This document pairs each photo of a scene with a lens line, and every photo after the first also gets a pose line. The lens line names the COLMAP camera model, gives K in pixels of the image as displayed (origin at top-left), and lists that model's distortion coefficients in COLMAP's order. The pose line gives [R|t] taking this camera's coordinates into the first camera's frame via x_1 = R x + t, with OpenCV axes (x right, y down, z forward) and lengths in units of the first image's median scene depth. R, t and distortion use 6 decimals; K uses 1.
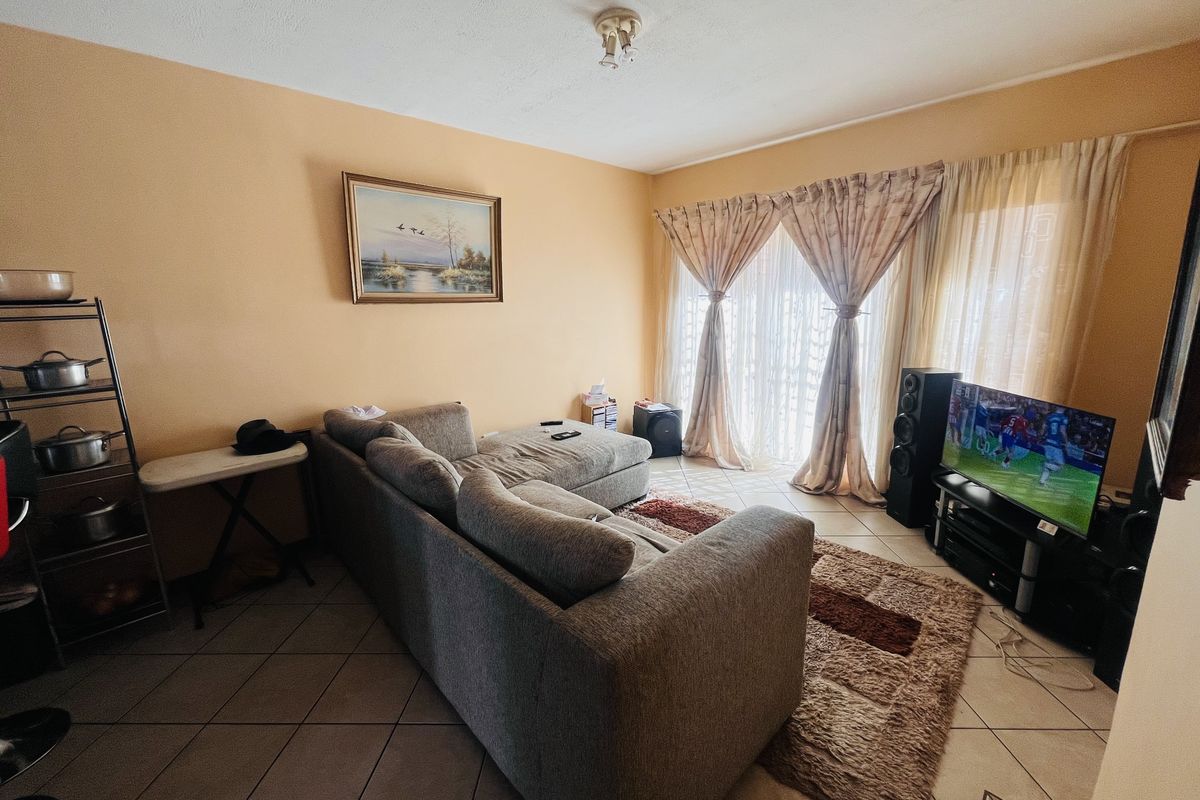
lens RADIAL K [[500.7, 0, 601.7], [0, 500.7, 395.4], [0, 0, 1]] dist [0.003123, 0.000602]
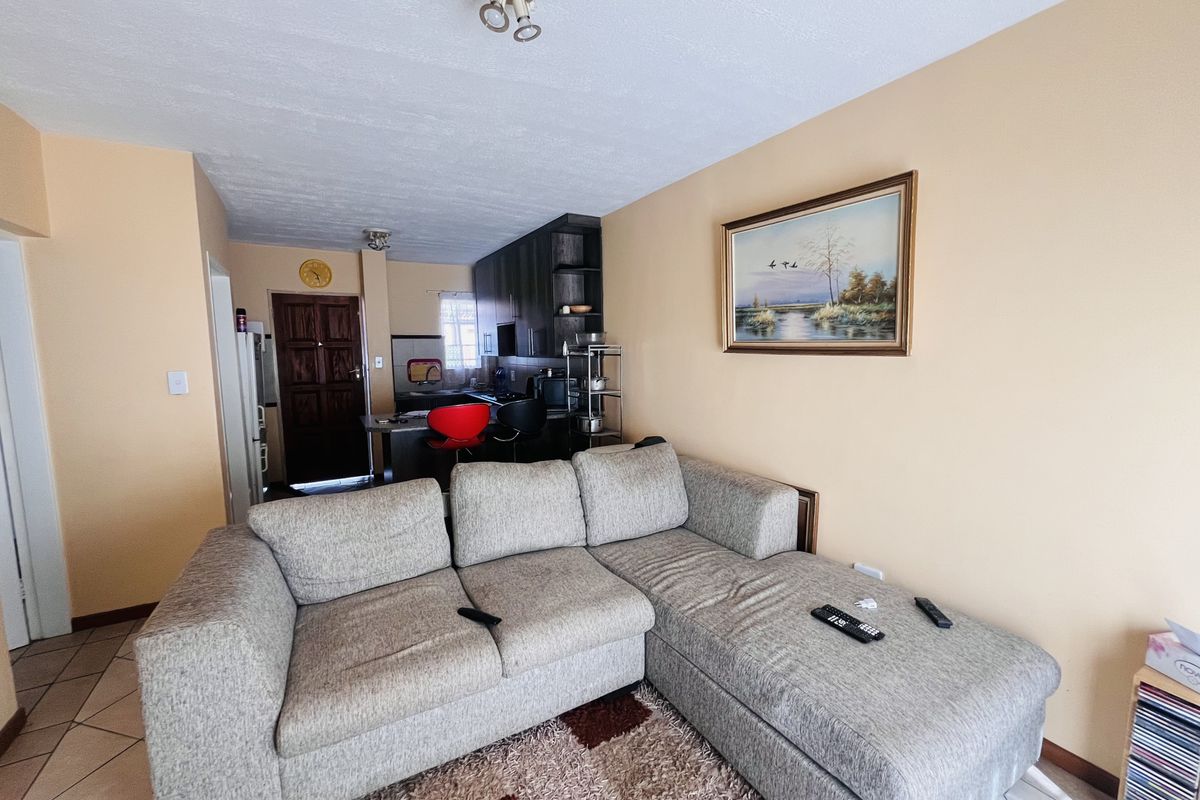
lens RADIAL K [[500.7, 0, 600.6], [0, 500.7, 399.5], [0, 0, 1]] dist [0.003123, 0.000602]
pose [[-0.258639, 0.107329, -0.959993, 0.499149], [-0.188025, 0.969206, 0.159016, -0.187783], [0.947498, 0.221631, -0.230494, 0.939554]]
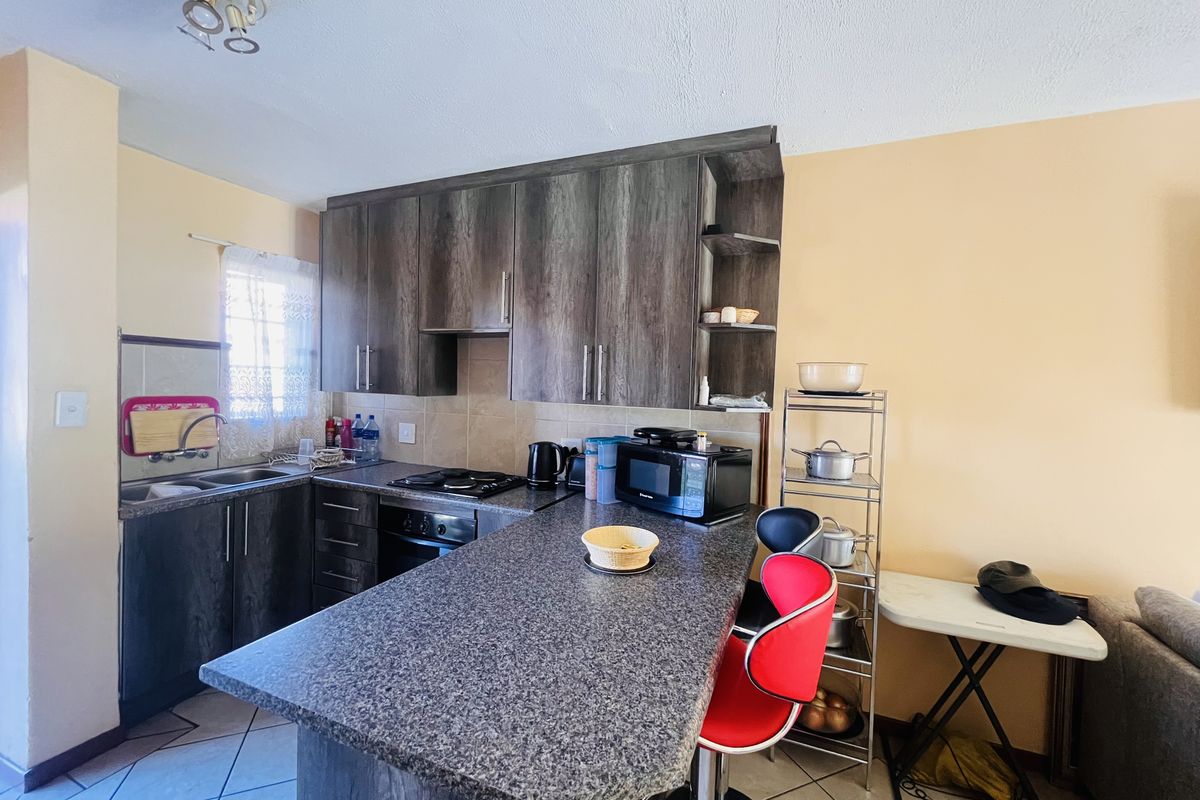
lens RADIAL K [[500.7, 0, 602.7], [0, 500.7, 394.4], [0, 0, 1]] dist [0.003123, 0.000602]
pose [[0.370116, 0.048386, -0.927725, -0.217784], [-0.221467, 0.974445, -0.037532, -0.025726], [0.902201, 0.219352, 0.371373, 0.125561]]
